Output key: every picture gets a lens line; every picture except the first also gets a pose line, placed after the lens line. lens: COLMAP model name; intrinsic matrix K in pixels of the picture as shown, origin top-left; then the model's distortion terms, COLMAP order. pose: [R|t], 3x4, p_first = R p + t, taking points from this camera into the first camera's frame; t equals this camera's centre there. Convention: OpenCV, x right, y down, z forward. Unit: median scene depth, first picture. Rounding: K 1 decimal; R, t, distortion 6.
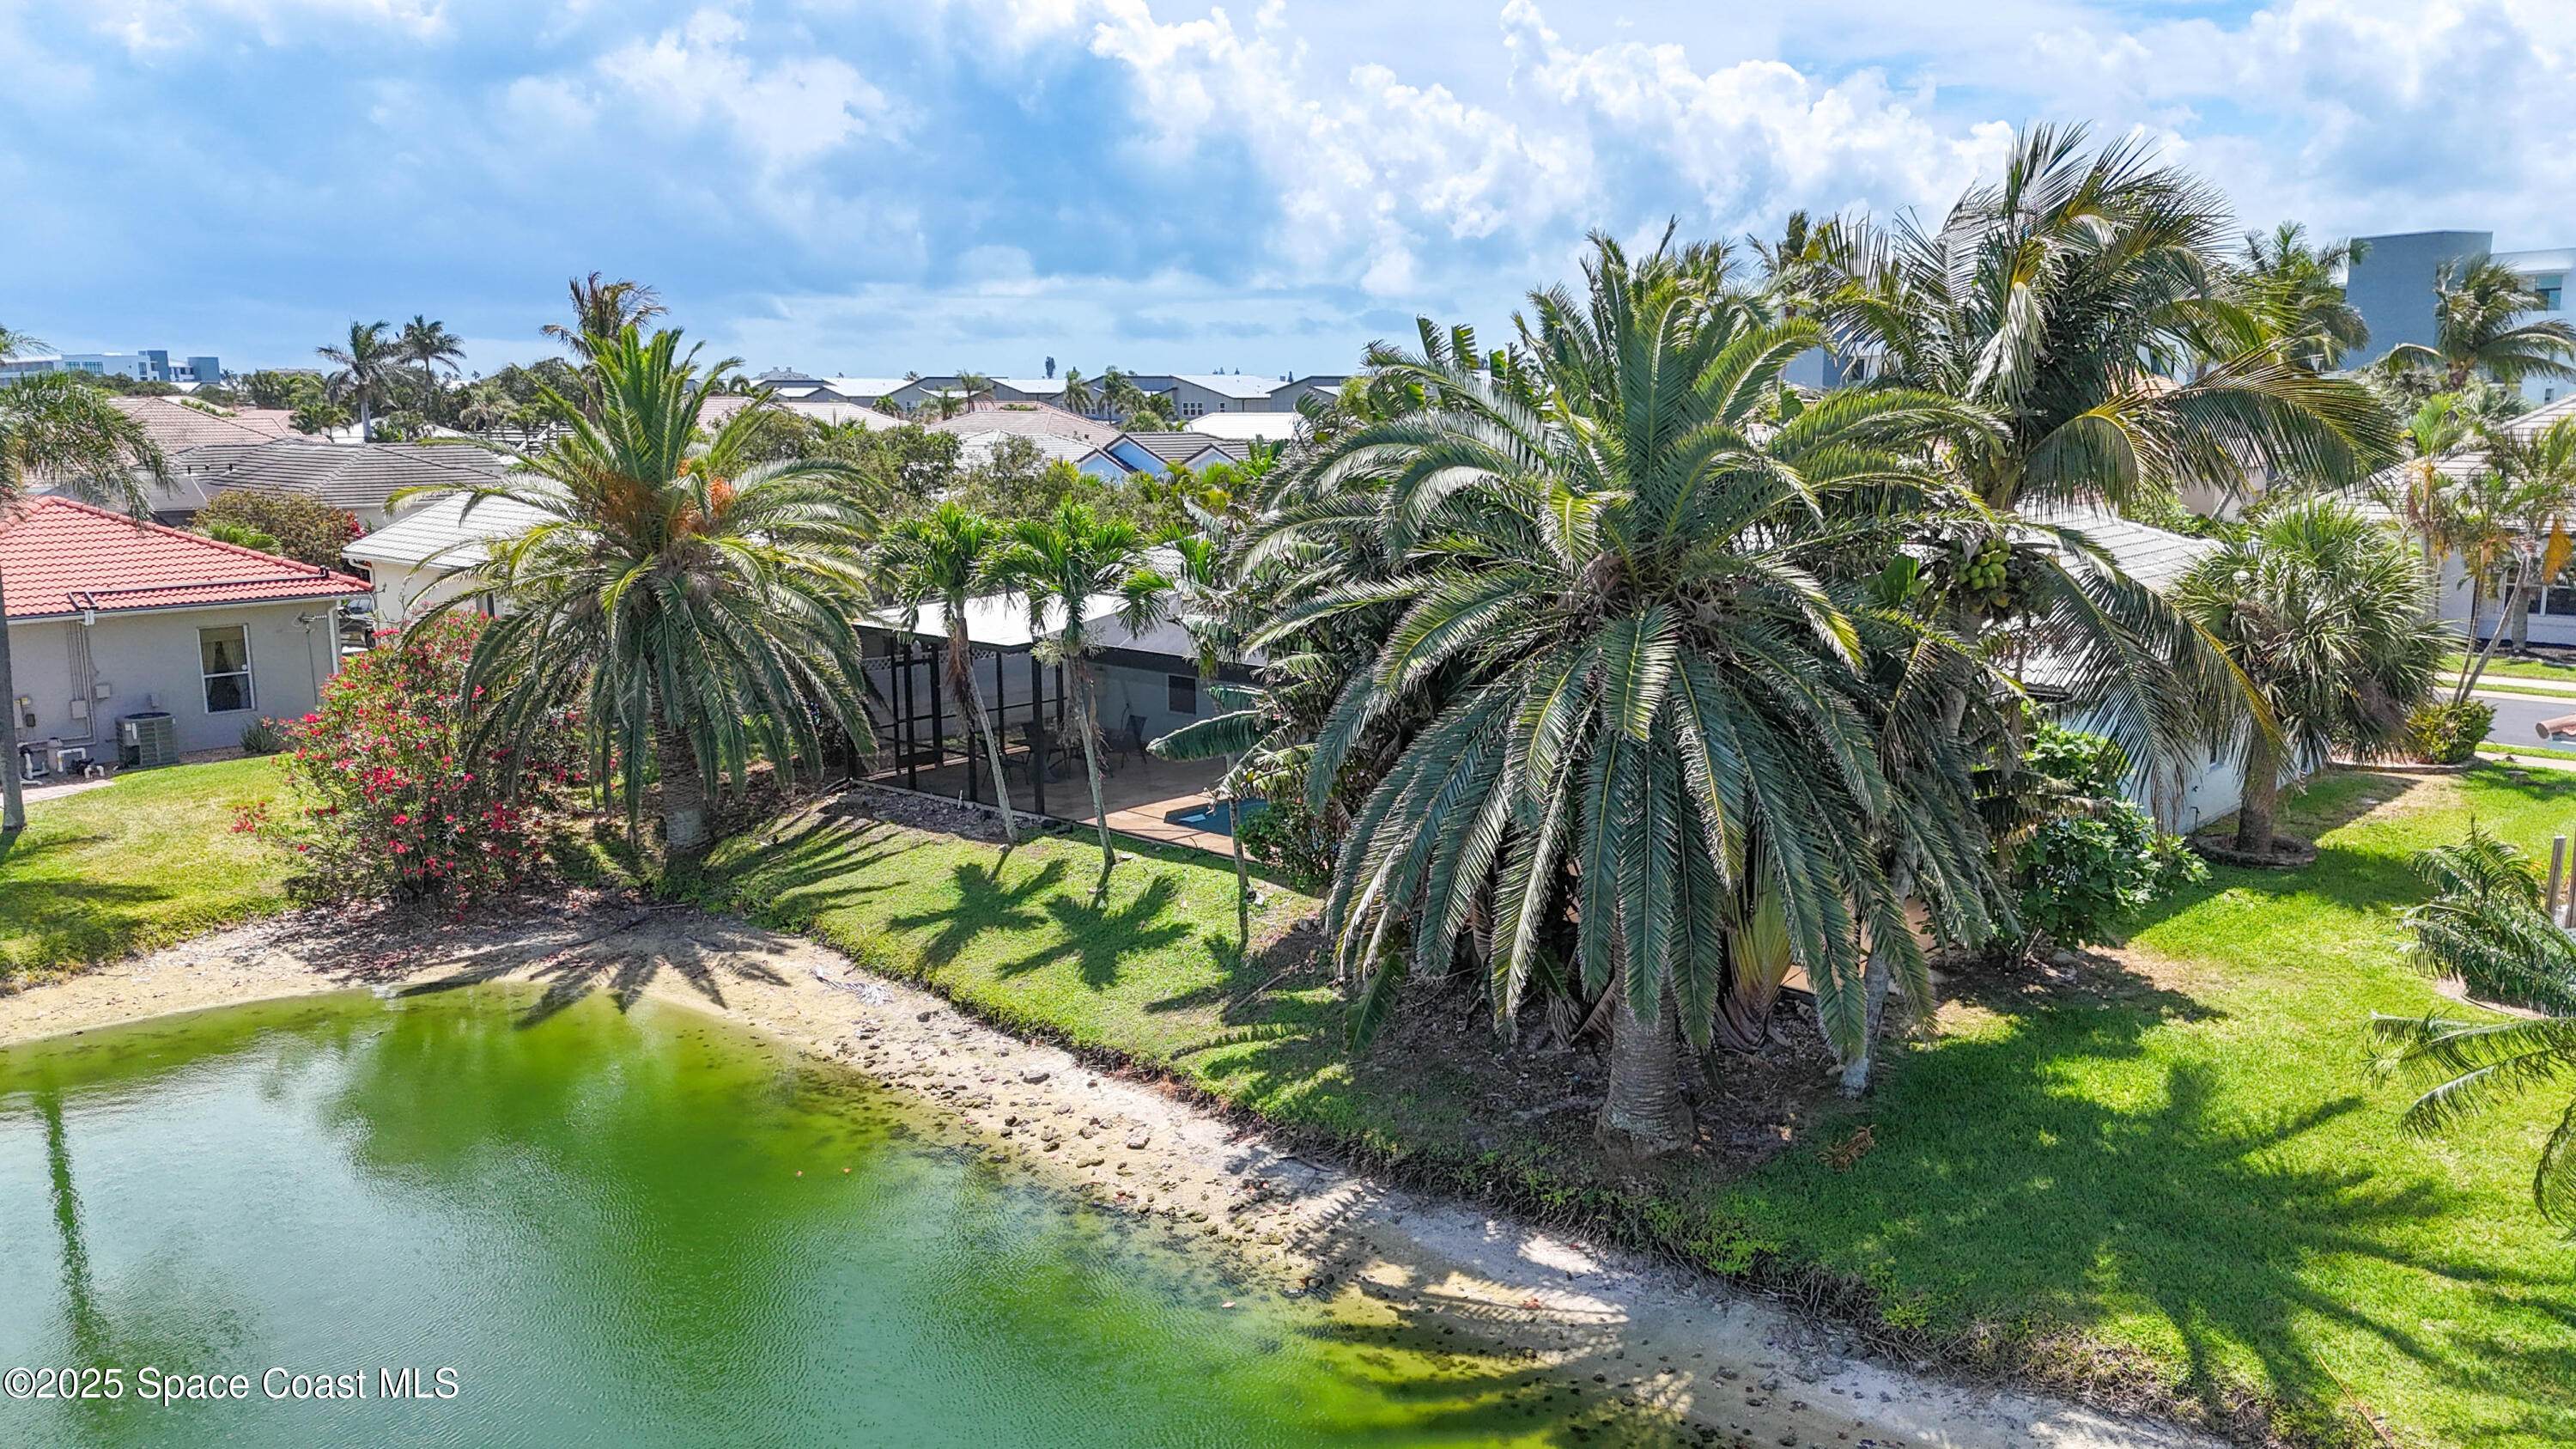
lens RADIAL K [[1876.5, 0, 1275.0], [0, 1876.5, 741.0], [0, 0, 1]] dist [0.126124, -0.153088]
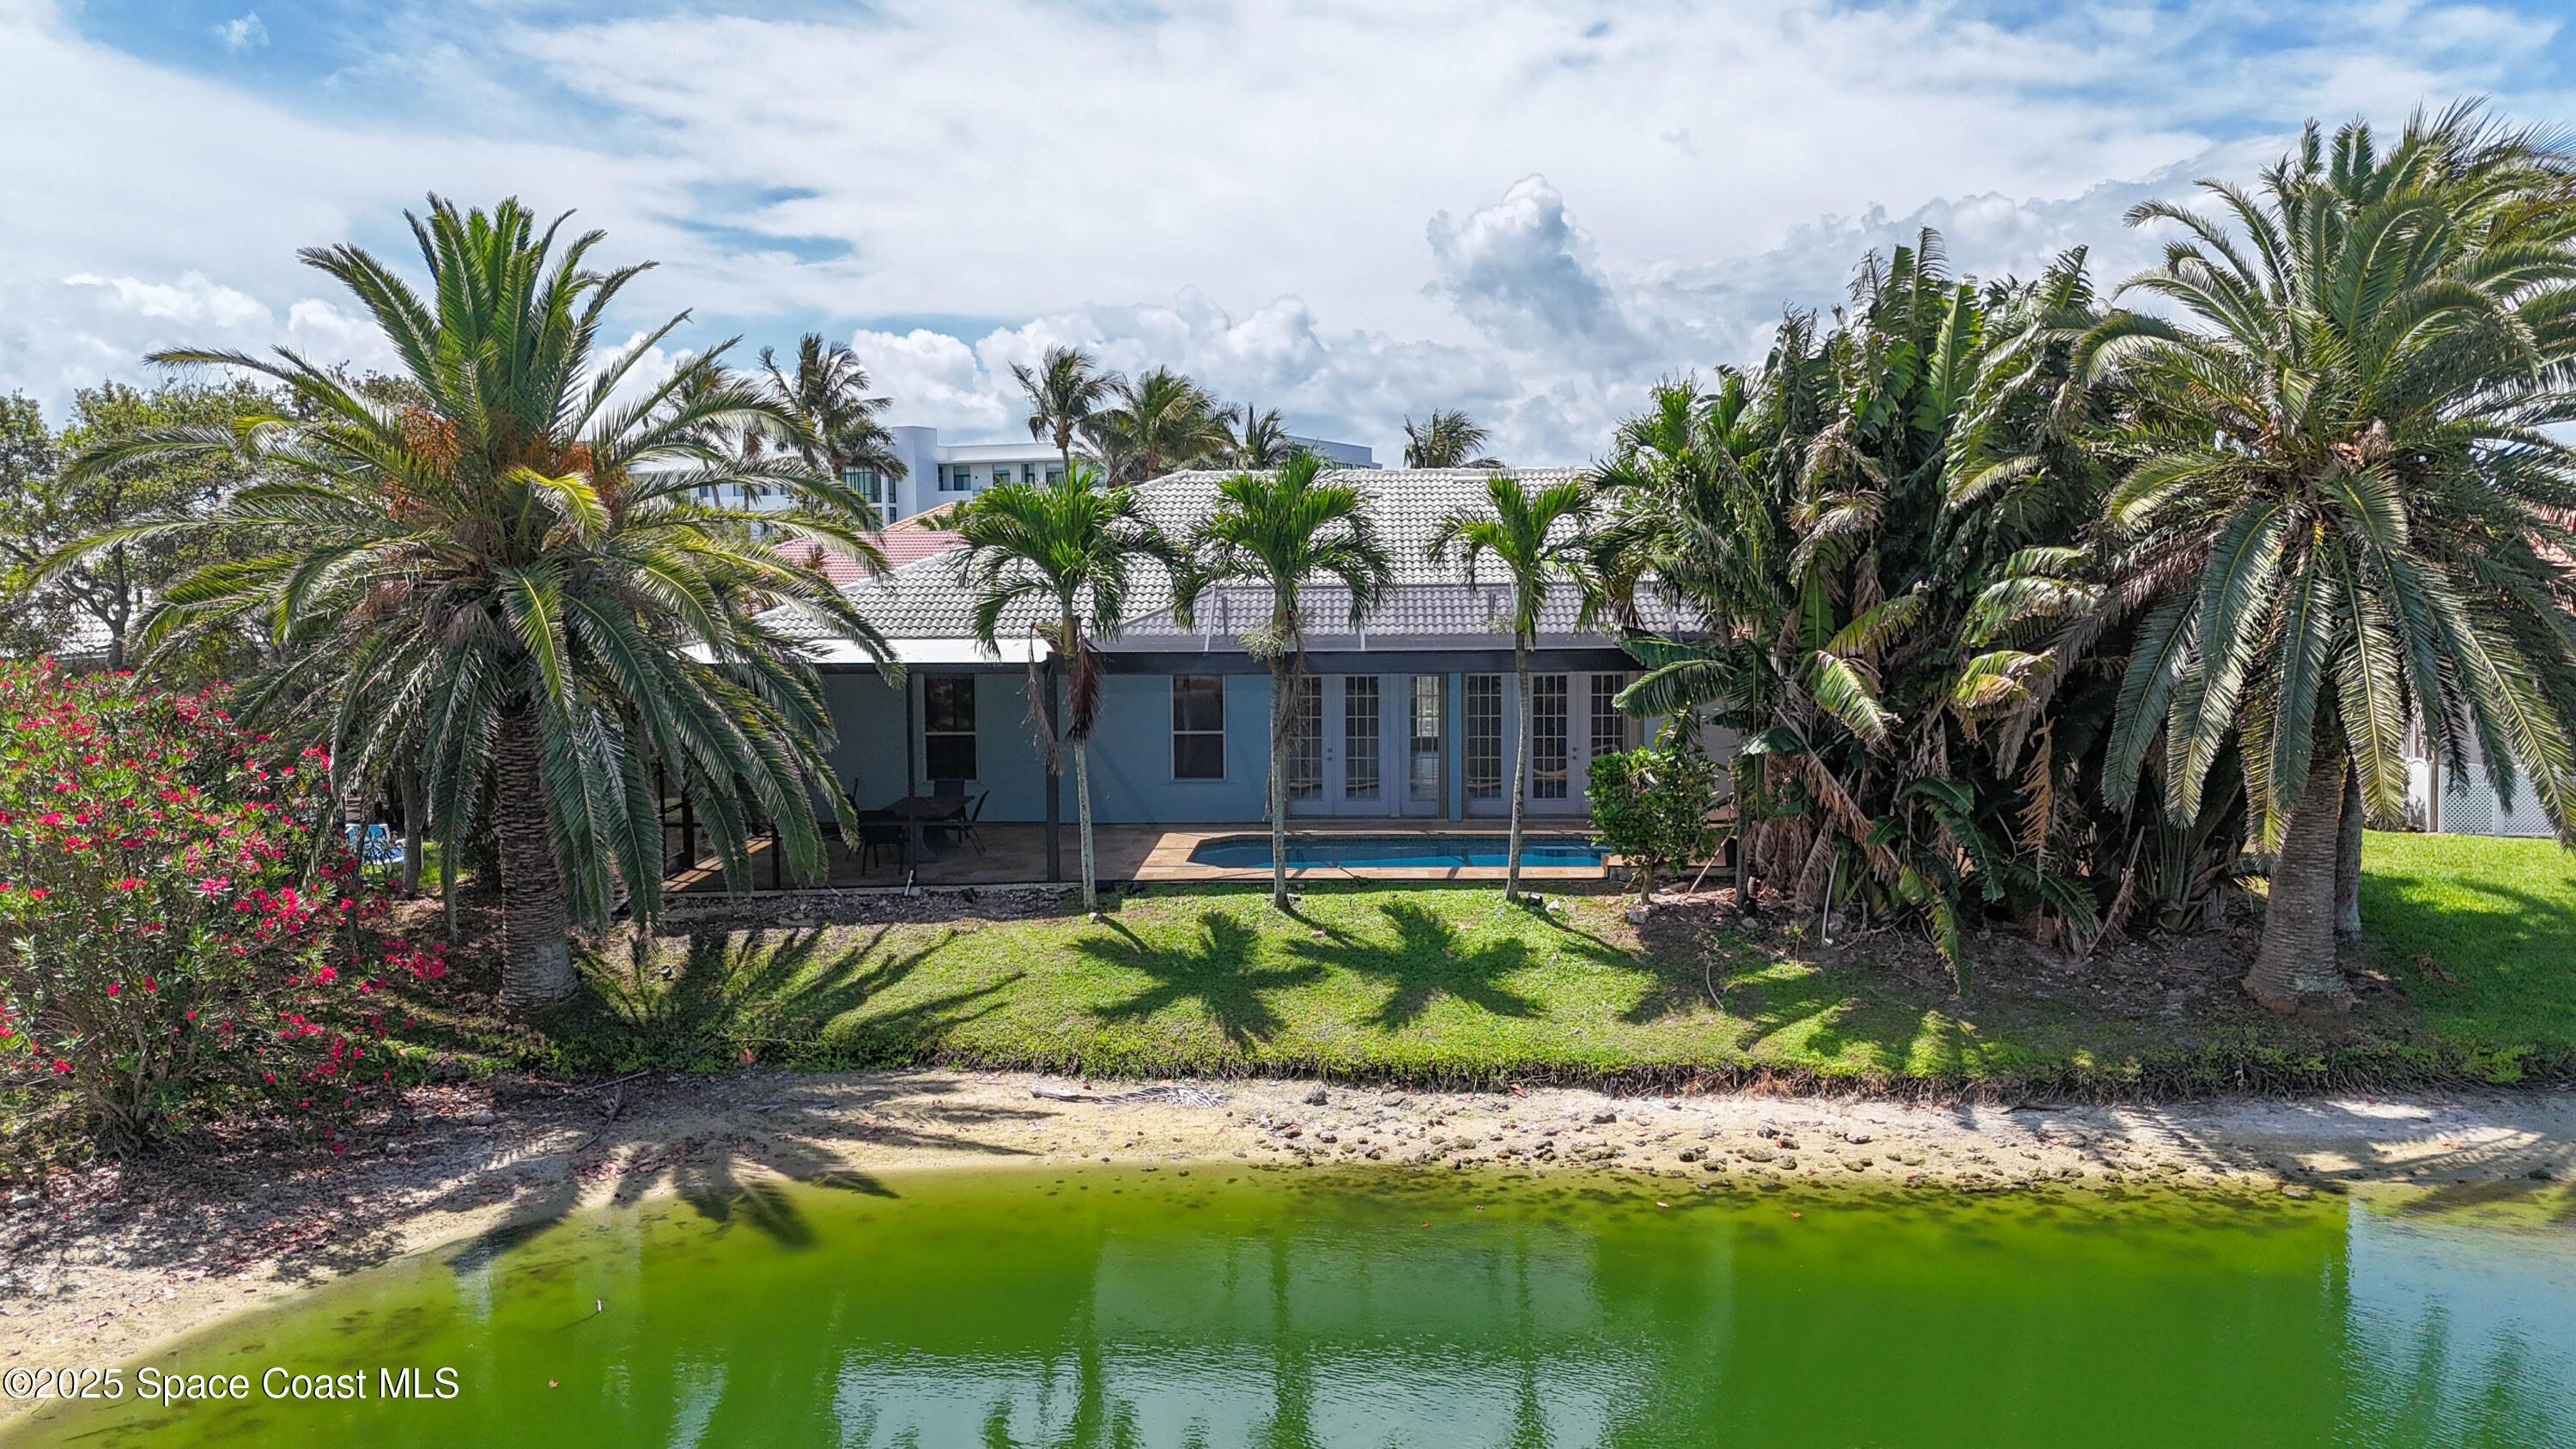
lens RADIAL K [[1882.9, 0, 1286.3], [0, 1882.9, 720.6], [0, 0, 1]] dist [0.086084, -0.084912]
pose [[0.747904, -0.056897, 0.661364, -0.691242], [0.121404, 0.991240, -0.052013, 0.031715], [-0.652611, 0.119193, 0.748259, 0.416912]]
